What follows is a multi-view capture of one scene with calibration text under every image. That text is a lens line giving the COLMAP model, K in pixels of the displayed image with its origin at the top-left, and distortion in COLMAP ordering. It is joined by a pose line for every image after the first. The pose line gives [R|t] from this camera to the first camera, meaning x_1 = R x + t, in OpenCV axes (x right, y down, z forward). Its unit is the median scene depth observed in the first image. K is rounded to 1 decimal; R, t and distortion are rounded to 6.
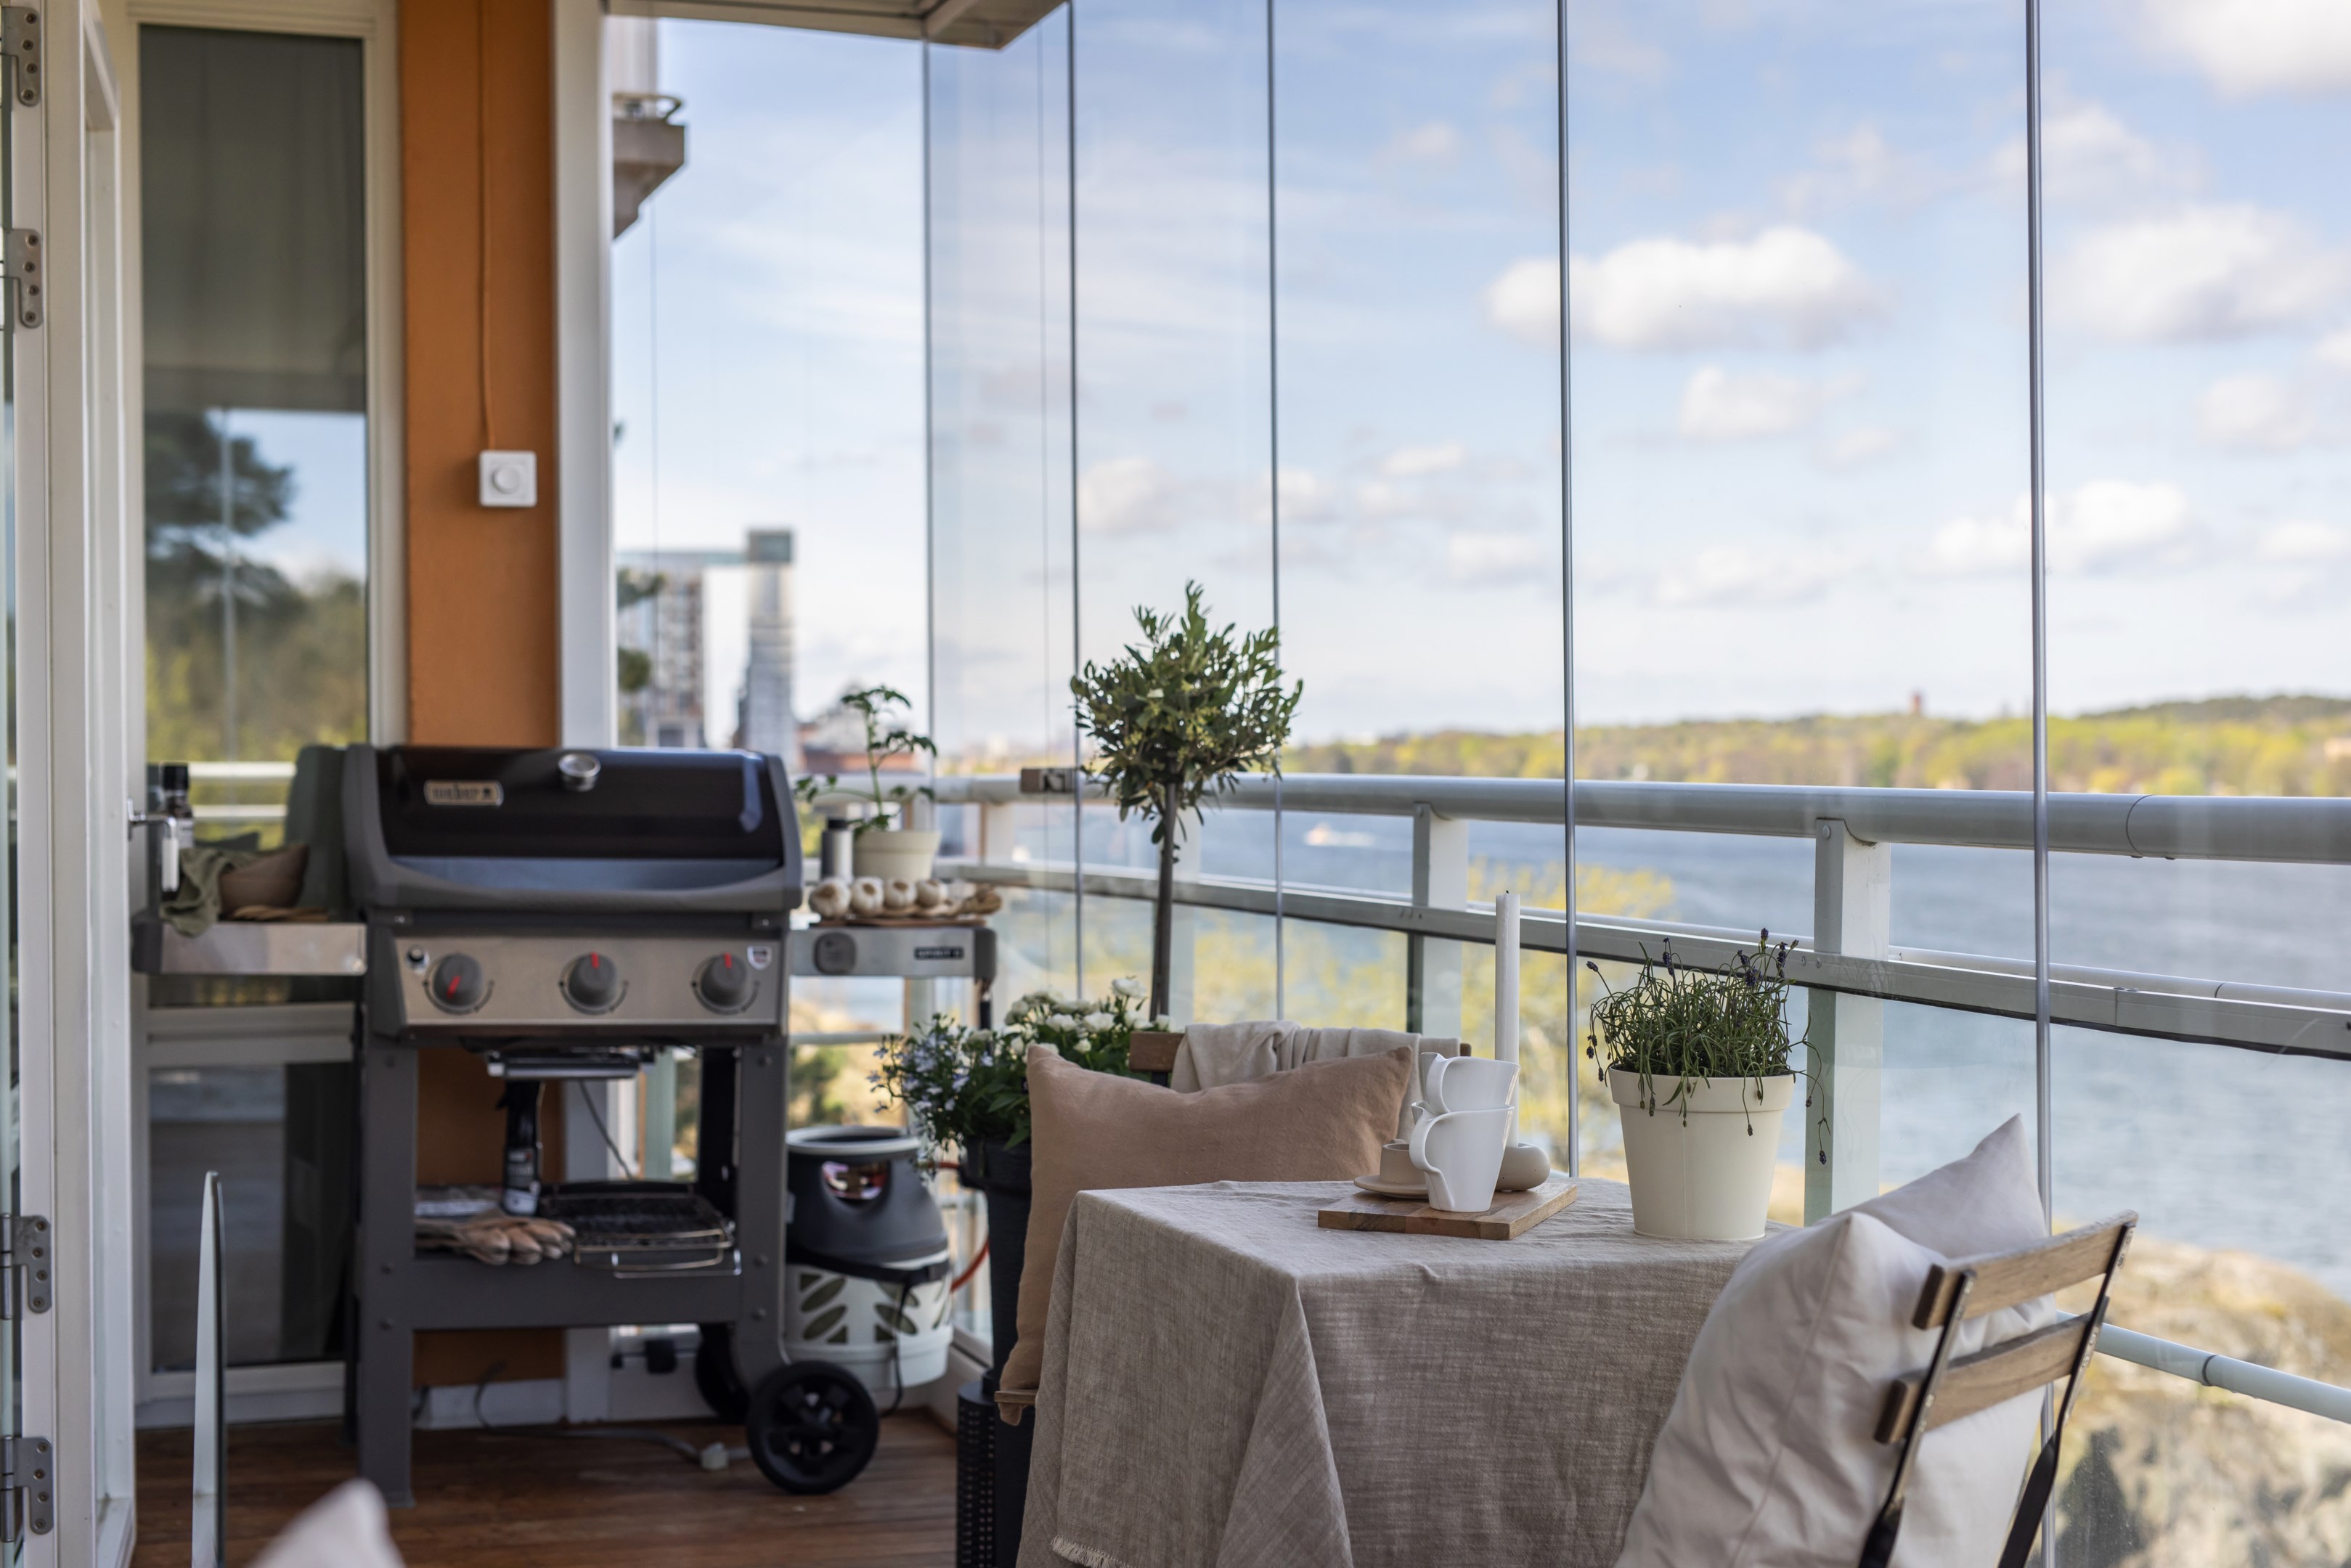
lens RADIAL K [[3361.3, 0, 1176.2], [0, 3361.3, 779.6], [0, 0, 1]] dist [-0.018158, -0.014842]
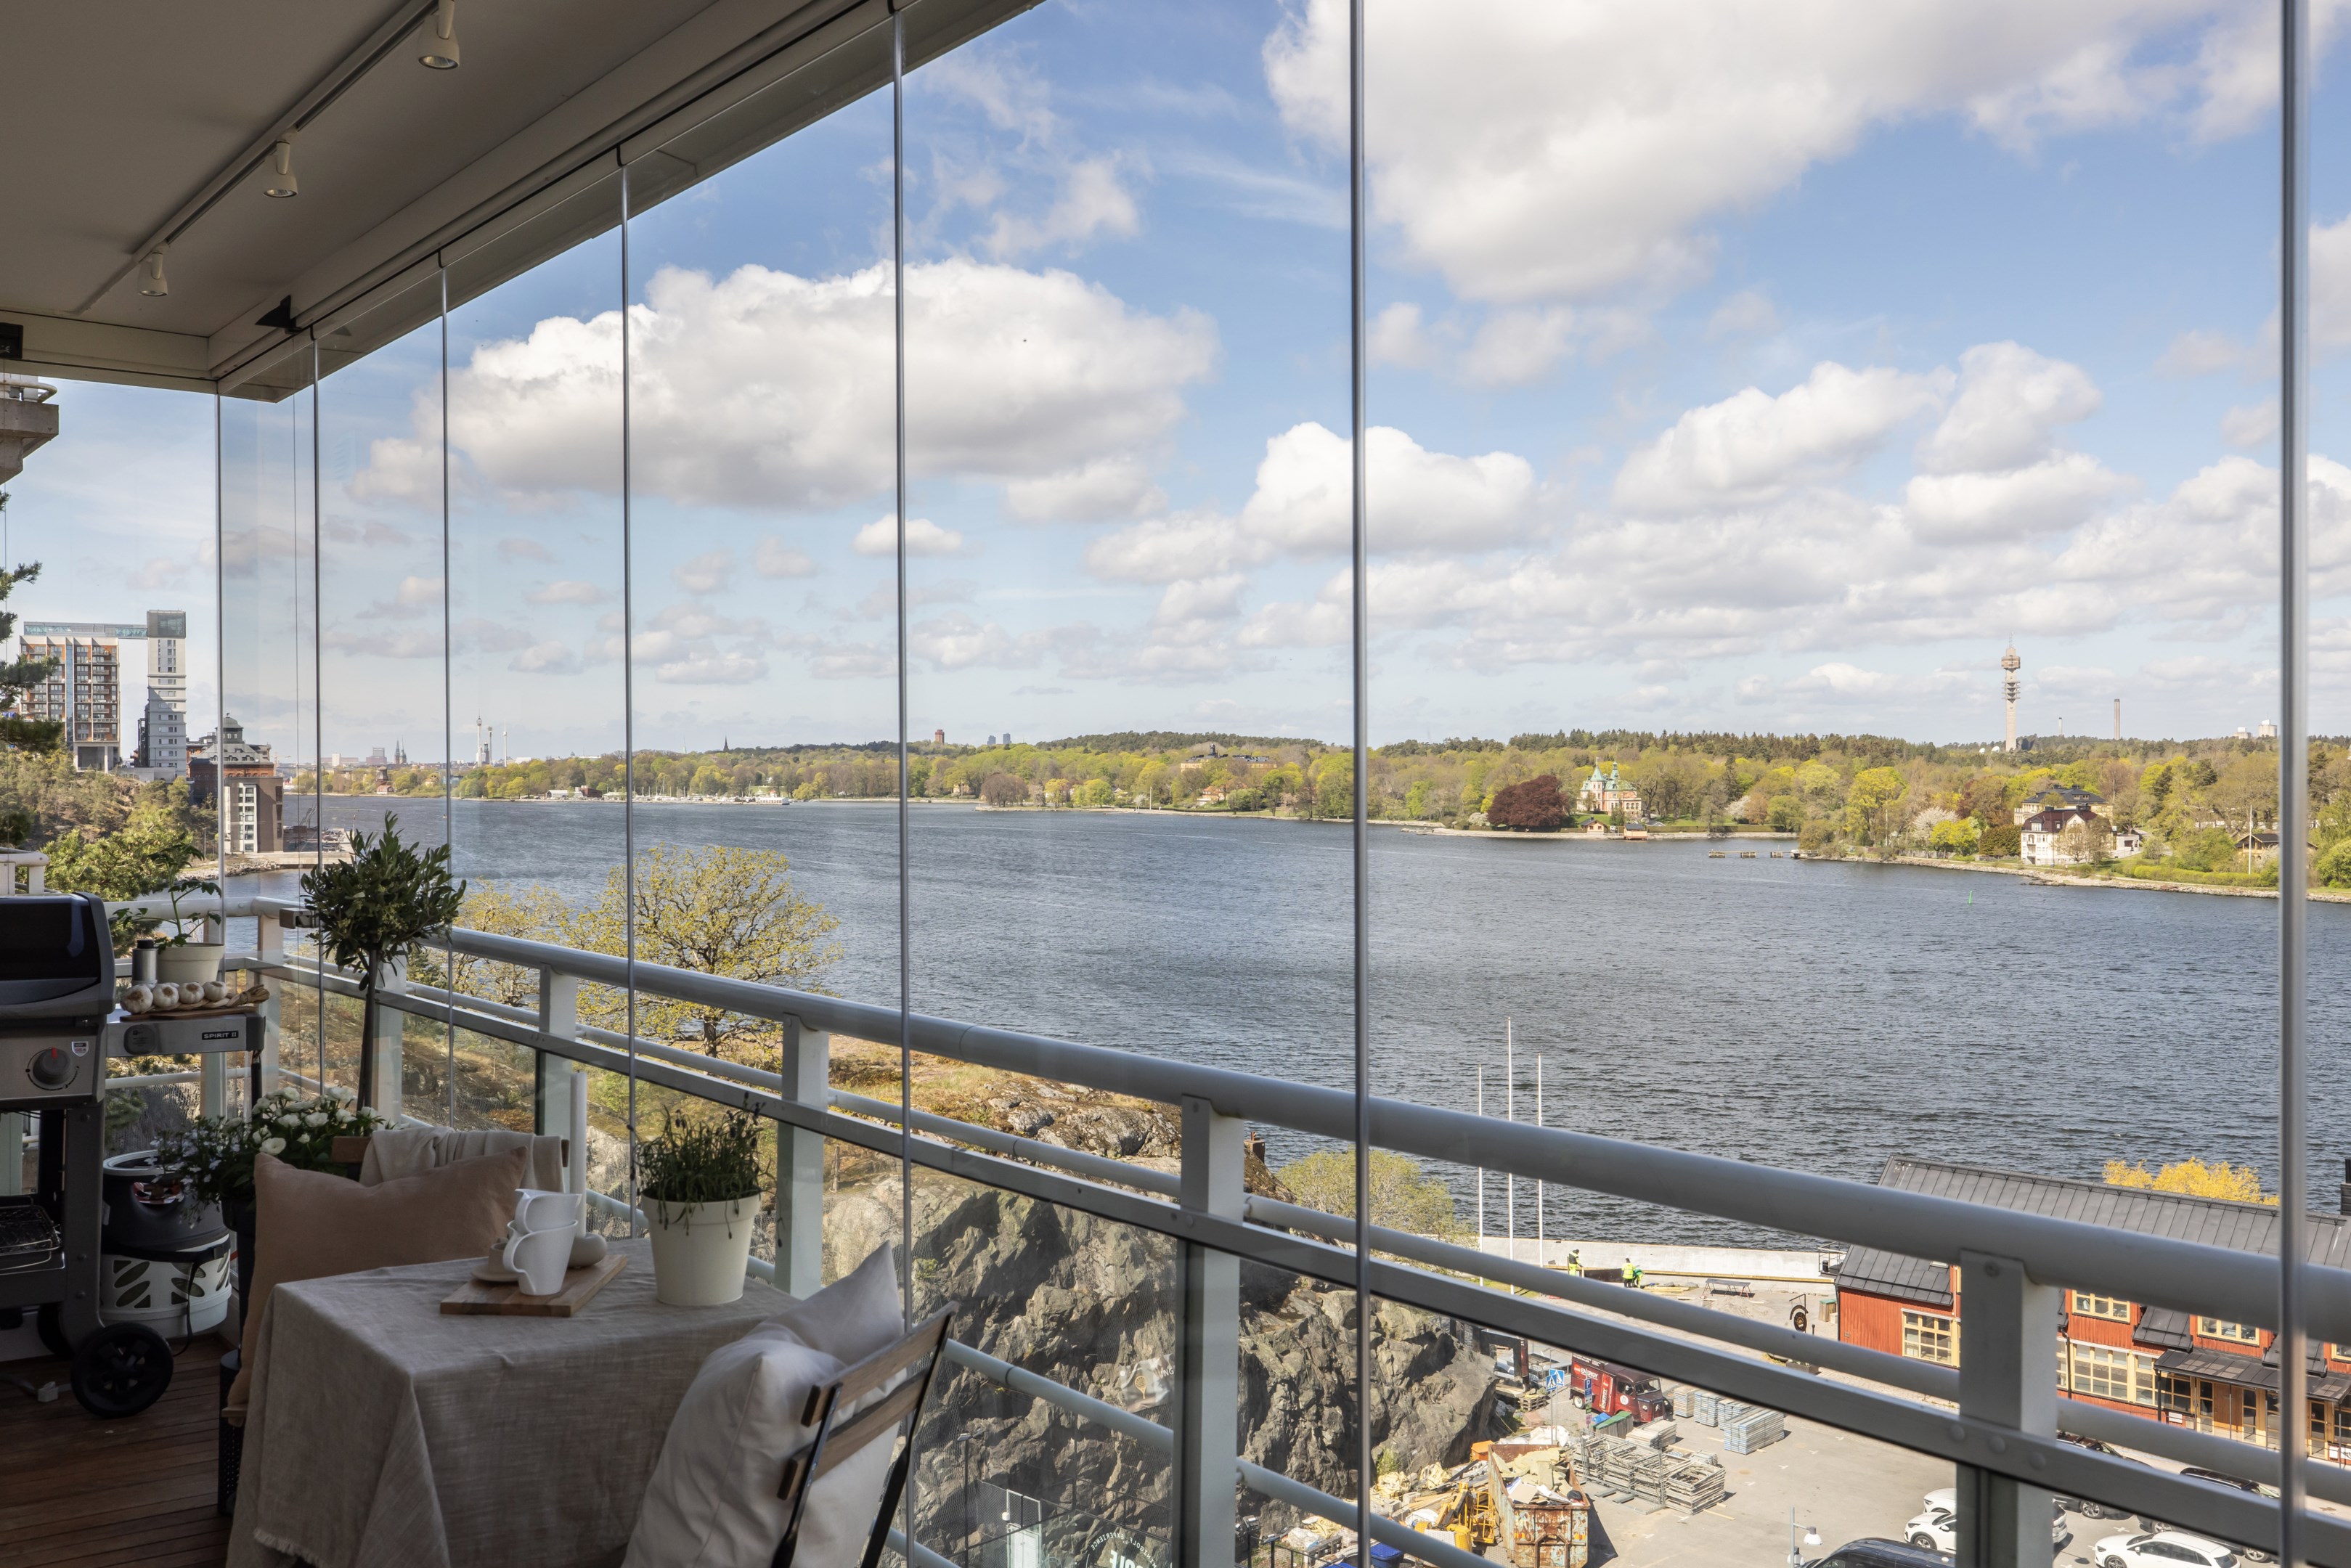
lens RADIAL K [[2089.5, 0, 1175.5], [0, 2089.5, 784.0], [0, 0, 1]] dist [0.007419, -0.006497]
pose [[0.946520, 0.001761, 0.322641, 0.042242], [-0.001857, 0.999998, -0.000010, -0.085785], [-0.322641, -0.000590, 0.946521, 0.008151]]
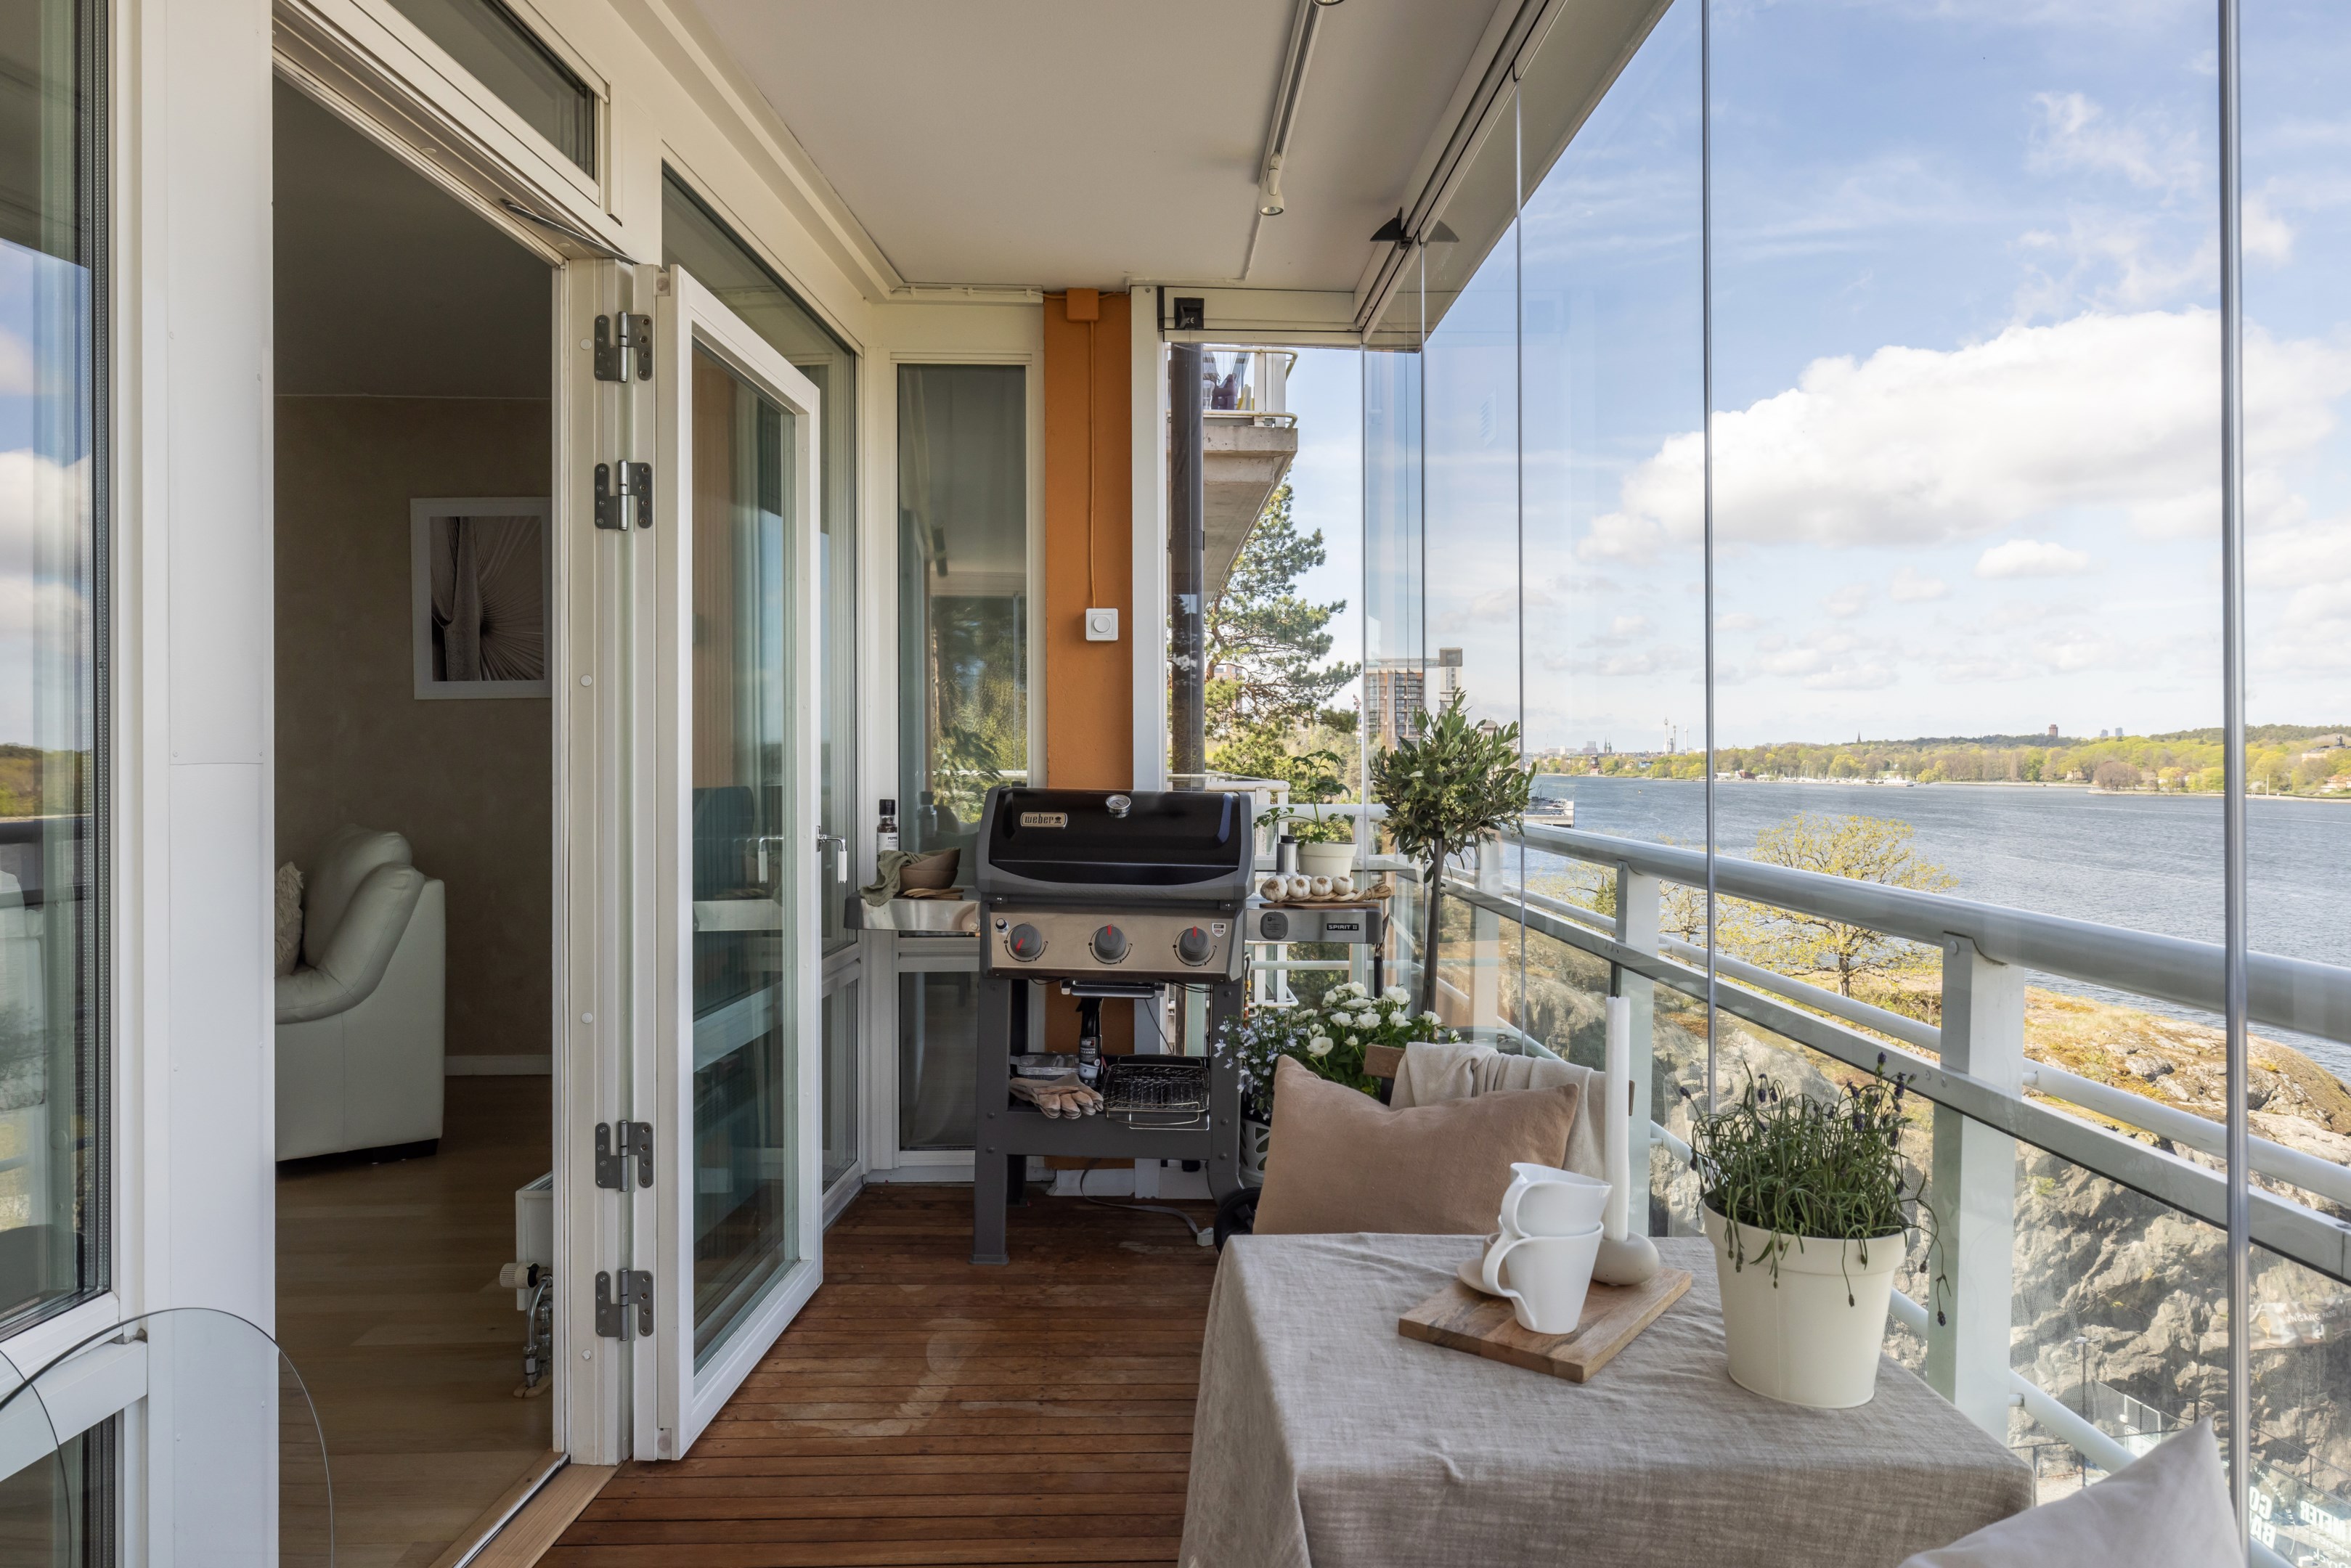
lens RADIAL K [[1559.0, 0, 1180.7], [0, 1559.0, 756.5], [0, 0, 1]] dist [0.005871, -0.002970]
pose [[0.957254, 0.005198, -0.289203, 0.095090], [-0.006866, 0.999965, -0.004753, -0.033155], [0.289168, 0.006535, 0.957256, 0.432674]]
